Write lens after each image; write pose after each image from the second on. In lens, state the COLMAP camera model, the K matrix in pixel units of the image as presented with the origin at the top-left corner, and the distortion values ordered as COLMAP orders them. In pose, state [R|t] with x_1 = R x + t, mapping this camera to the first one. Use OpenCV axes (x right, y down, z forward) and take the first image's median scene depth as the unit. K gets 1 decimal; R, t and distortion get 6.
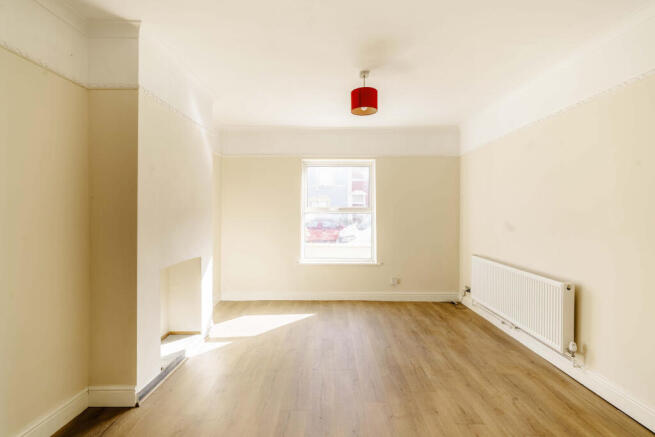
lens RADIAL K [[301.8, 0, 325.5], [0, 301.8, 218.5], [0, 0, 1]] dist [0.000251, 0.000983]
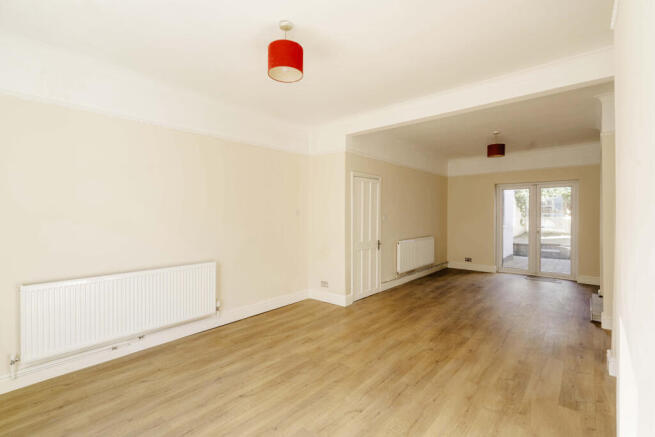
lens RADIAL K [[301.8, 0, 324.9], [0, 301.8, 219.6], [0, 0, 1]] dist [0.000251, 0.000983]
pose [[-0.766265, -0.010233, 0.642443, -0.275149], [0.015033, 0.999314, 0.033849, -0.011465], [-0.642349, 0.035595, -0.765585, 0.972839]]
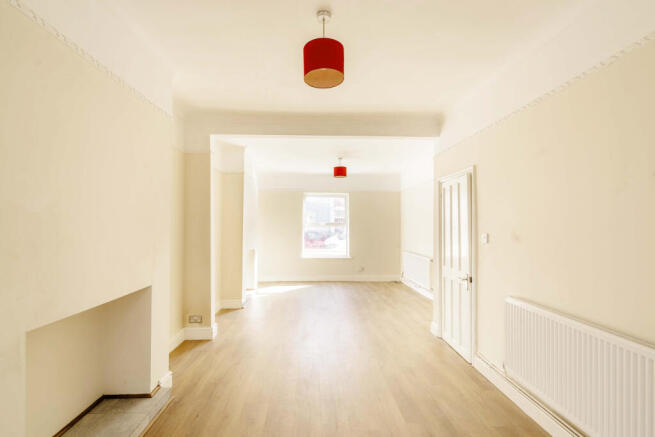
lens RADIAL K [[301.8, 0, 326.8], [0, 301.8, 220.5], [0, 0, 1]] dist [0.000251, 0.000983]
pose [[0.997950, 0.003719, 0.063896, -0.057321], [-0.001348, 0.999310, -0.037113, 0.010805], [-0.063990, 0.036951, 0.997266, -0.631534]]
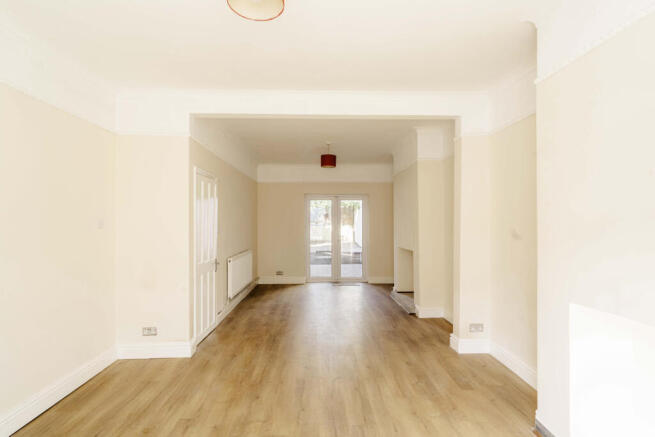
lens RADIAL K [[347.1, 0, 328.3], [0, 347.1, 219.5], [0, 0, 1]] dist [0.007963, 0.000658]
pose [[-0.998136, 0.003428, -0.060939, 0.033841], [0.002807, 0.999943, 0.010266, -0.015047], [0.060971, 0.010076, -0.998089, 0.996268]]
